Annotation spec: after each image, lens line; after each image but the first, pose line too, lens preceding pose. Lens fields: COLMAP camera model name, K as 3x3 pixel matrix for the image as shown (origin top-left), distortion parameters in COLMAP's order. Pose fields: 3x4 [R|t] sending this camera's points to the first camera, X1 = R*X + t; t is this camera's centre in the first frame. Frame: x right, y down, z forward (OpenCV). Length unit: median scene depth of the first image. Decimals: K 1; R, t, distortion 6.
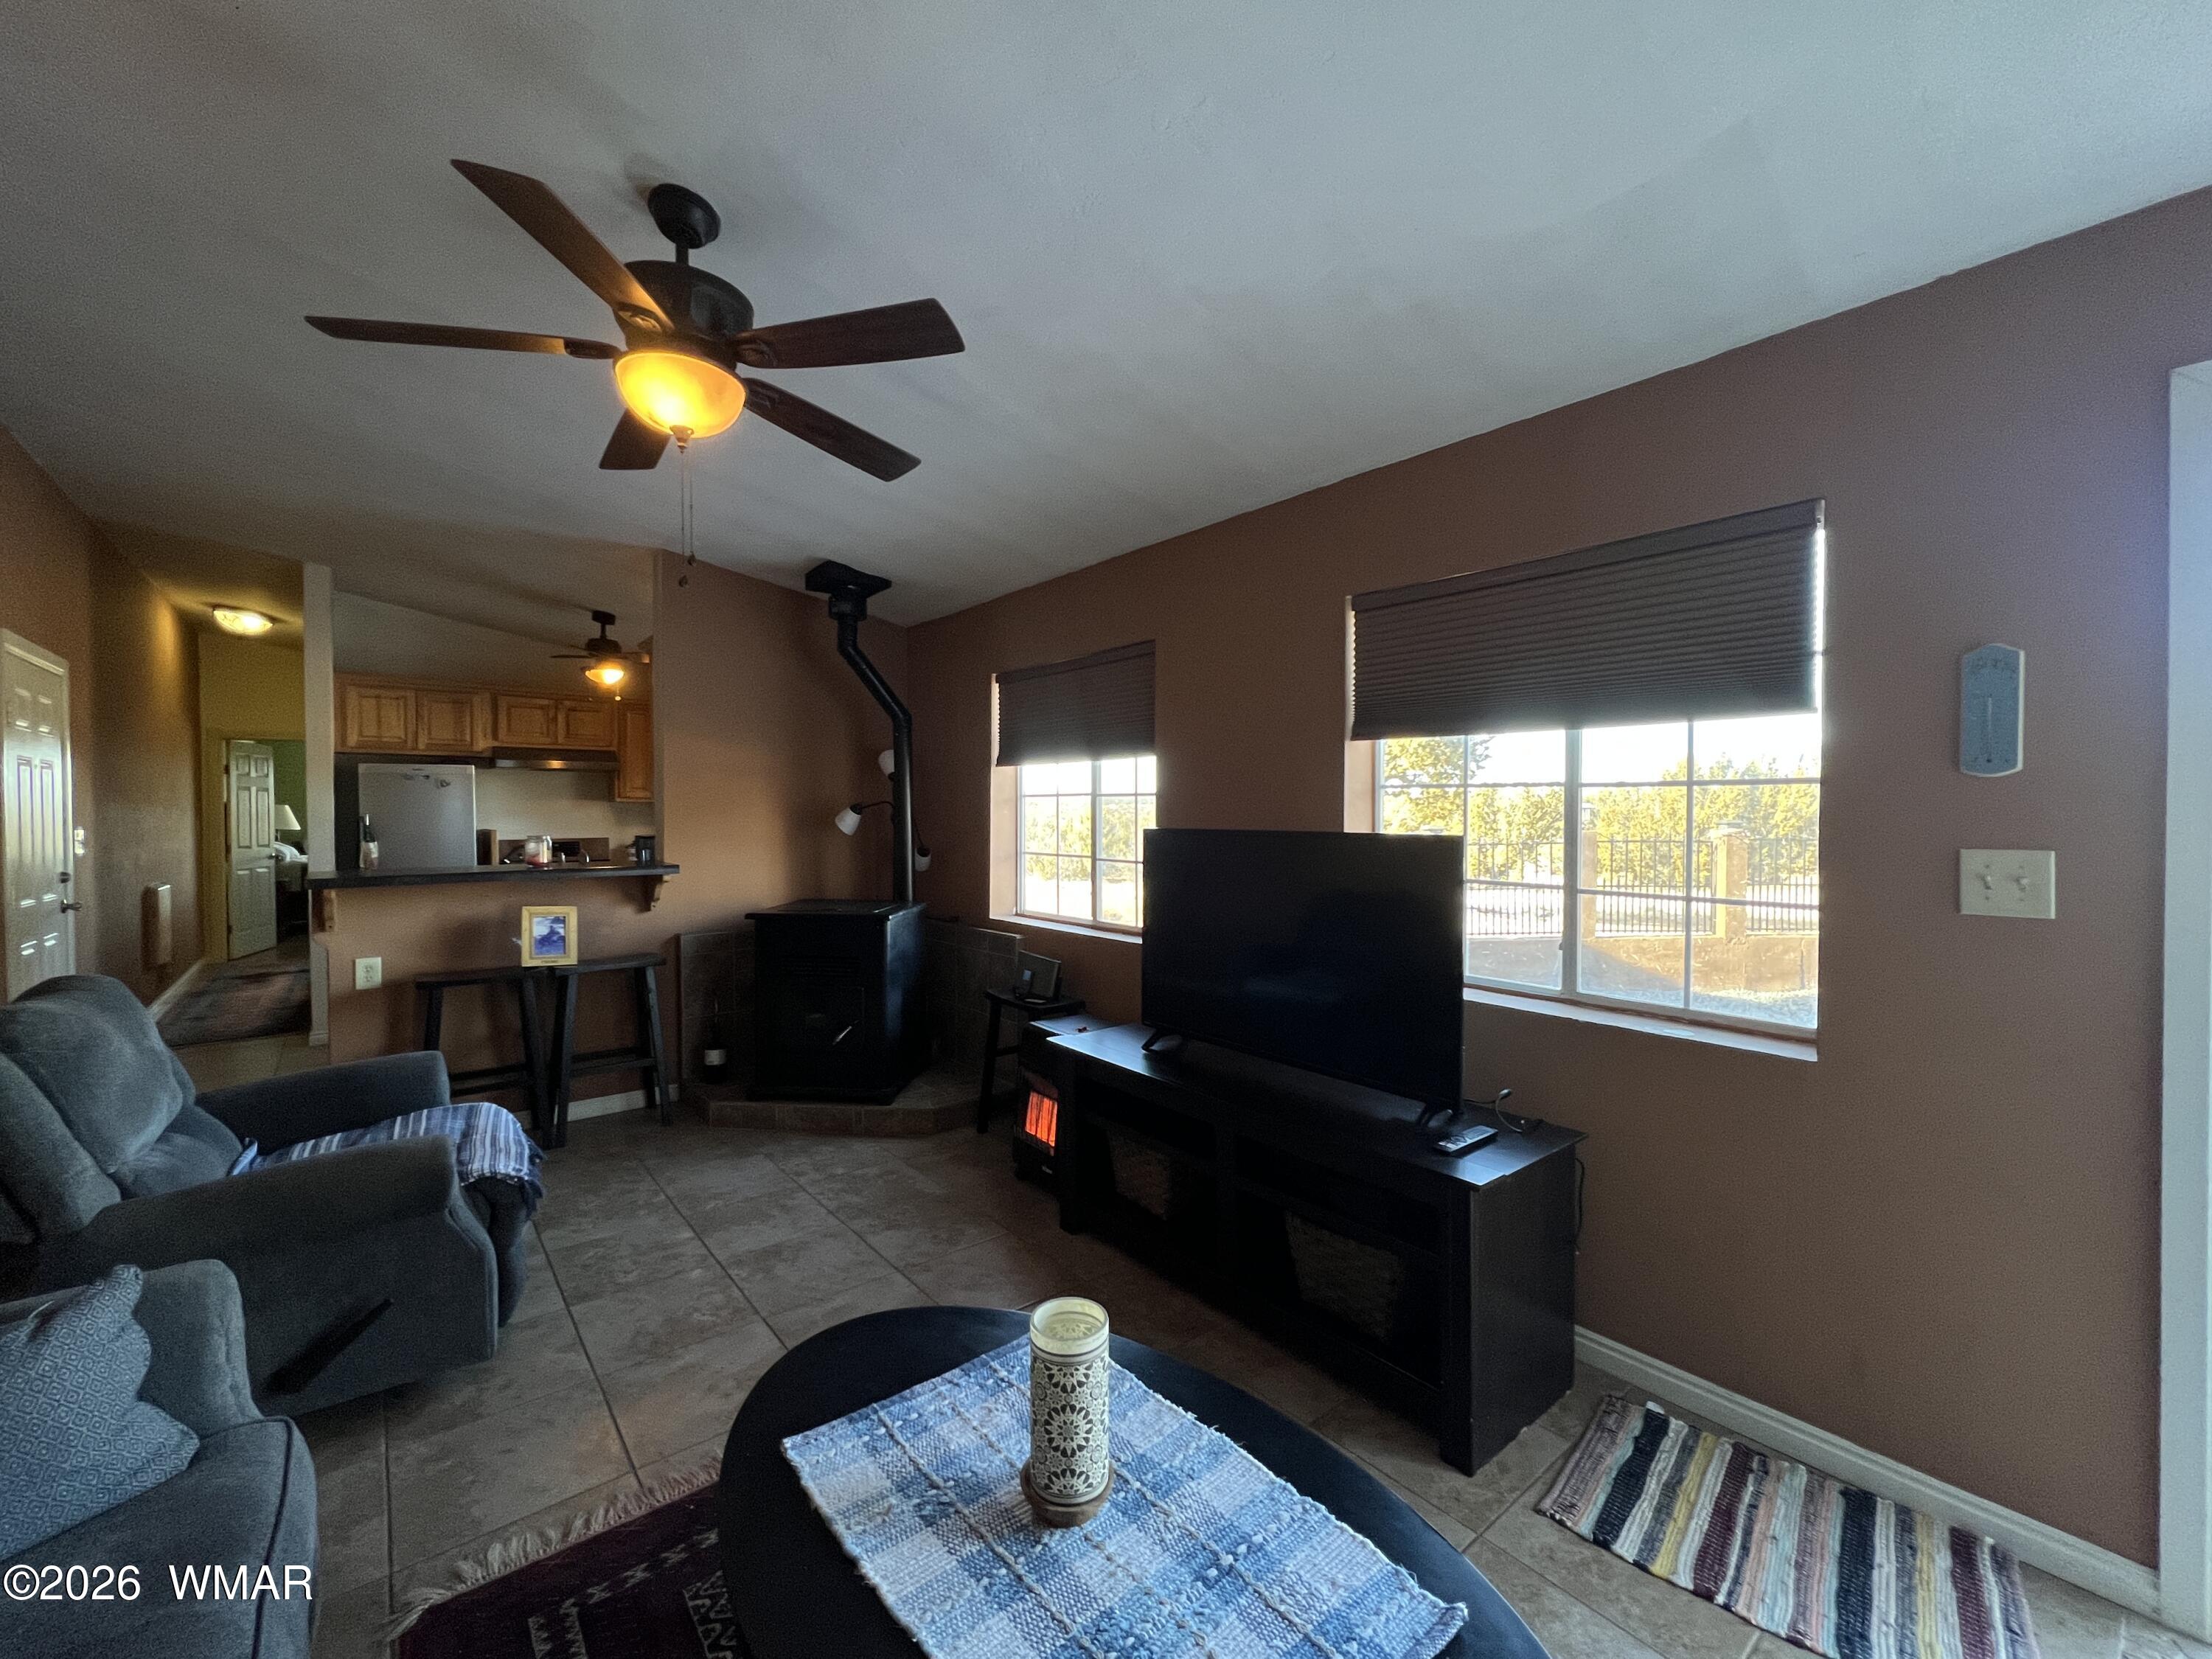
lens RADIAL K [[906.3, 0, 1104.1], [0, 906.3, 822.1], [0, 0, 1]] dist [0.001819, 0.000210]
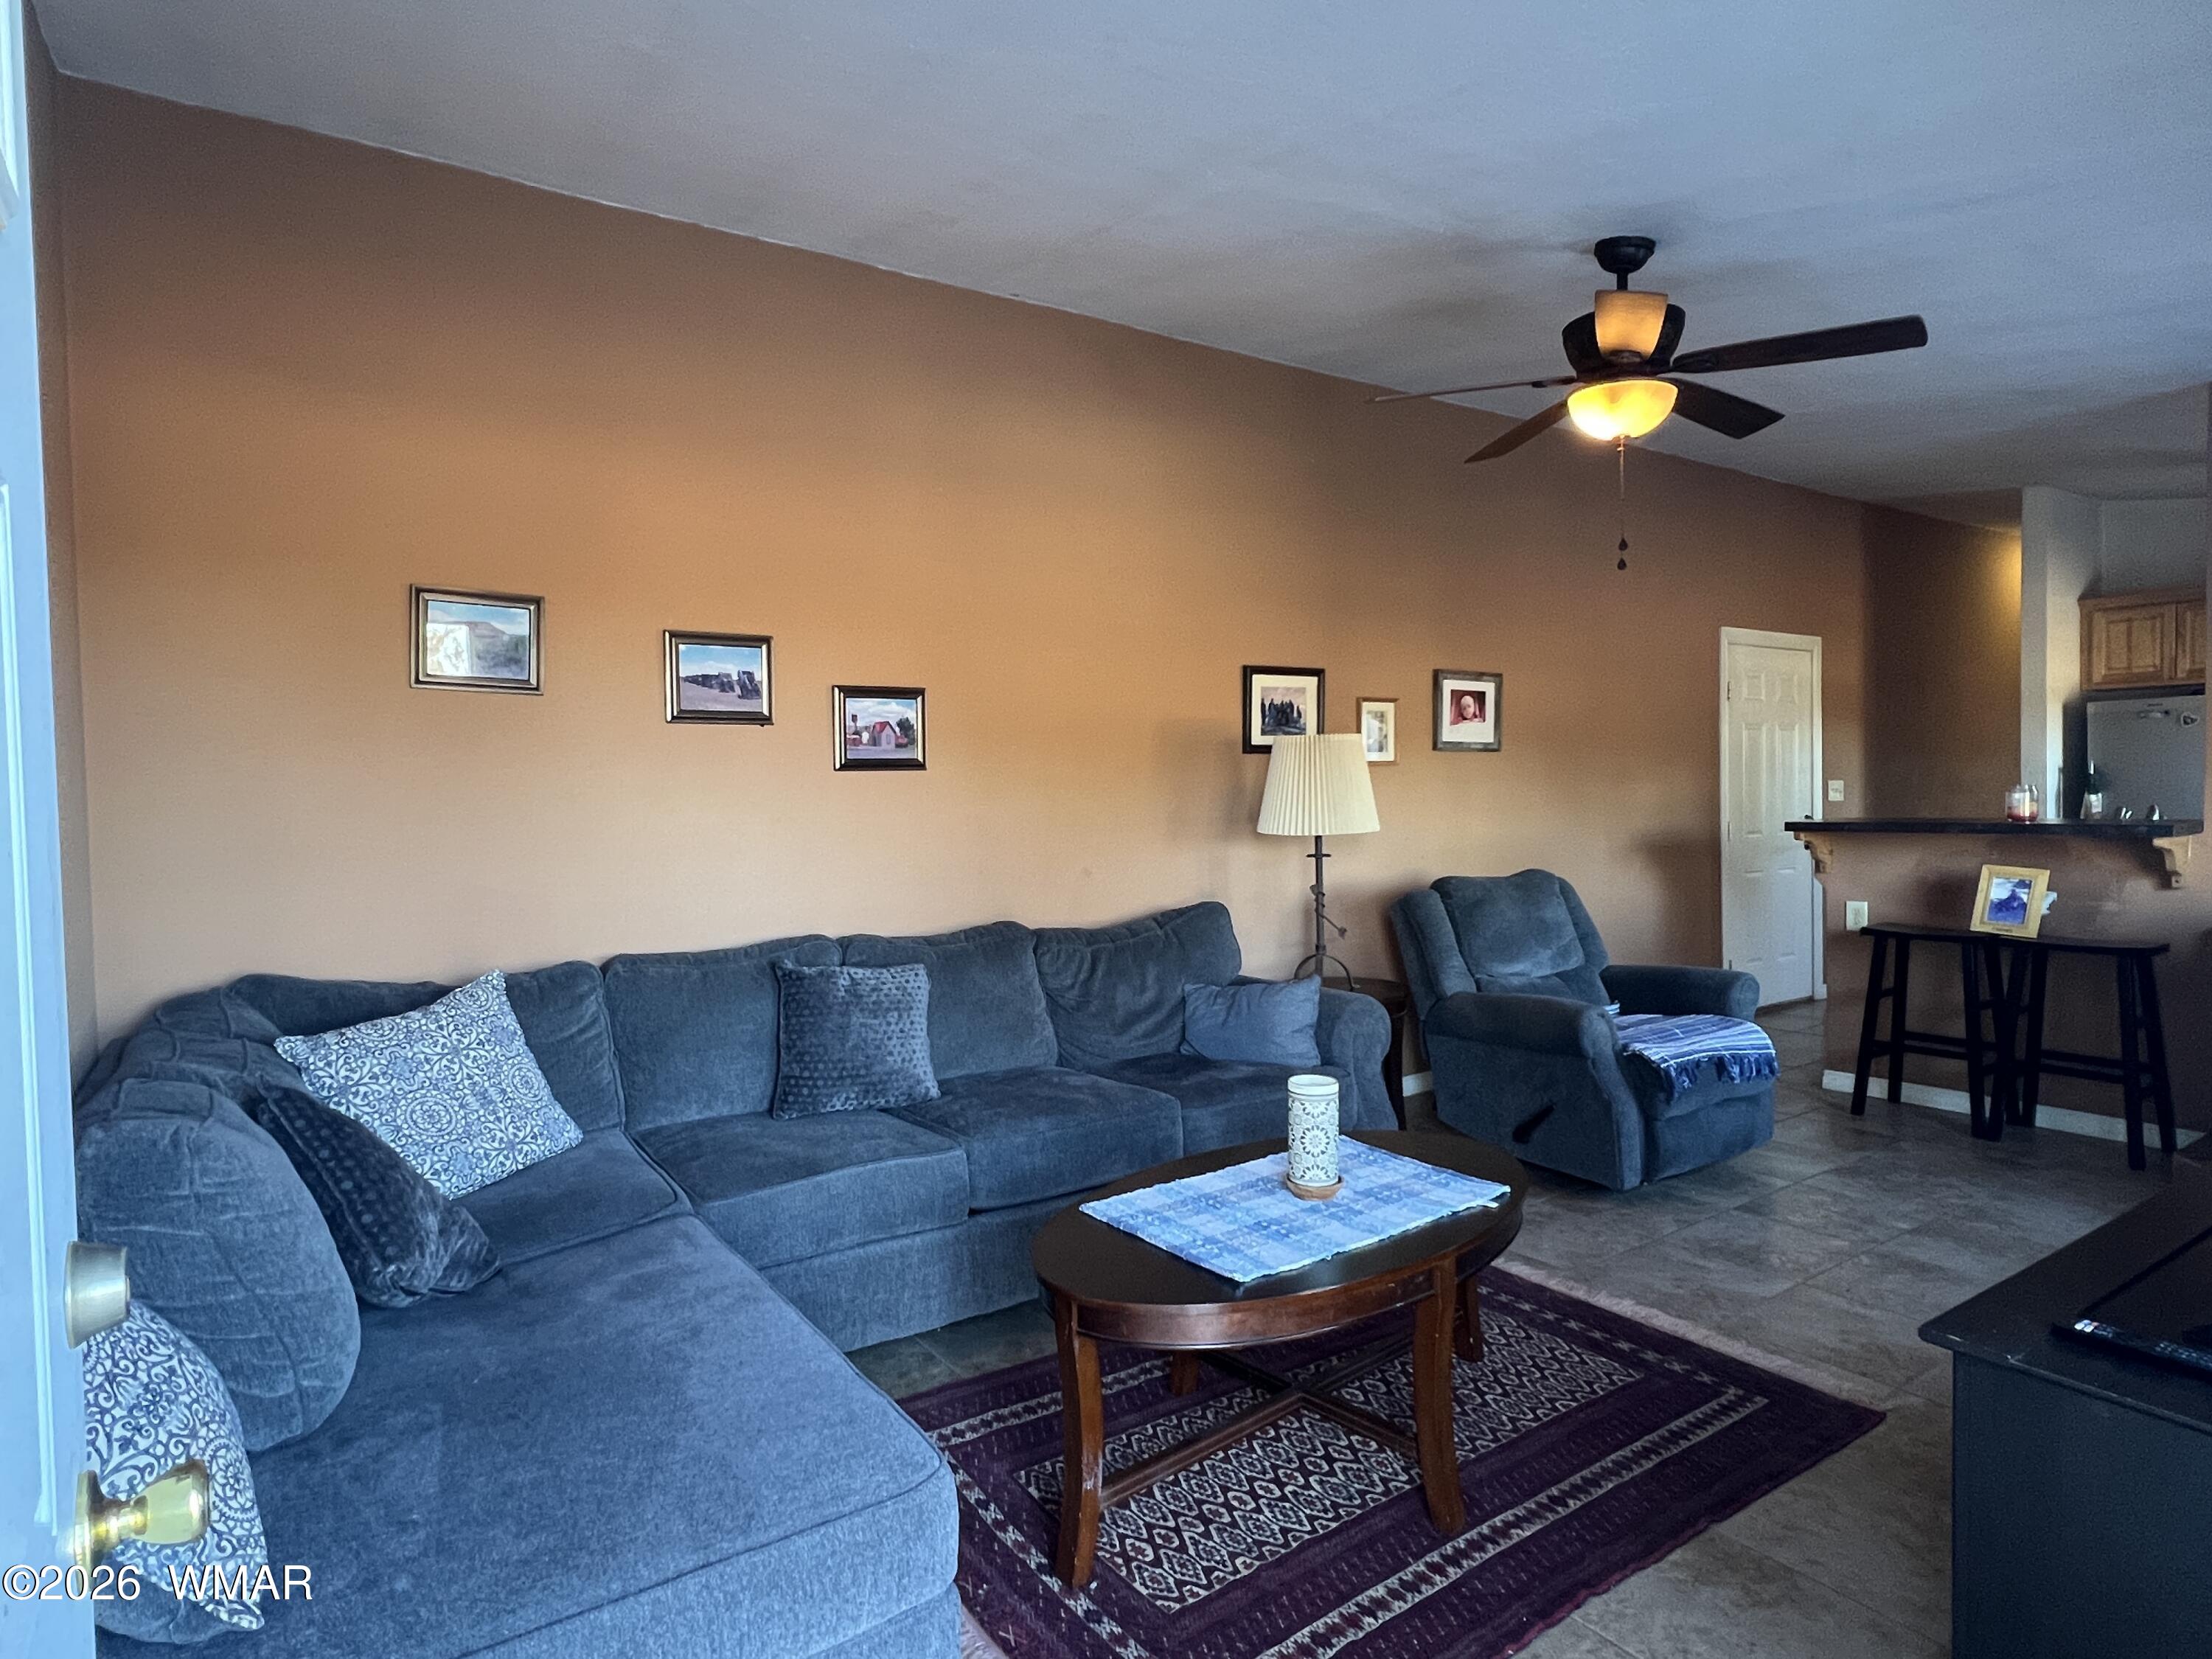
lens RADIAL K [[1238.0, 0, 1104.6], [0, 1238.0, 826.4], [0, 0, 1]] dist [-0.000383, -0.000112]
pose [[-0.082704, 0.037431, -0.995871, 0.632340], [0.005737, 0.999296, 0.037084, 0.006007], [0.996558, -0.002646, -0.082860, 0.241346]]
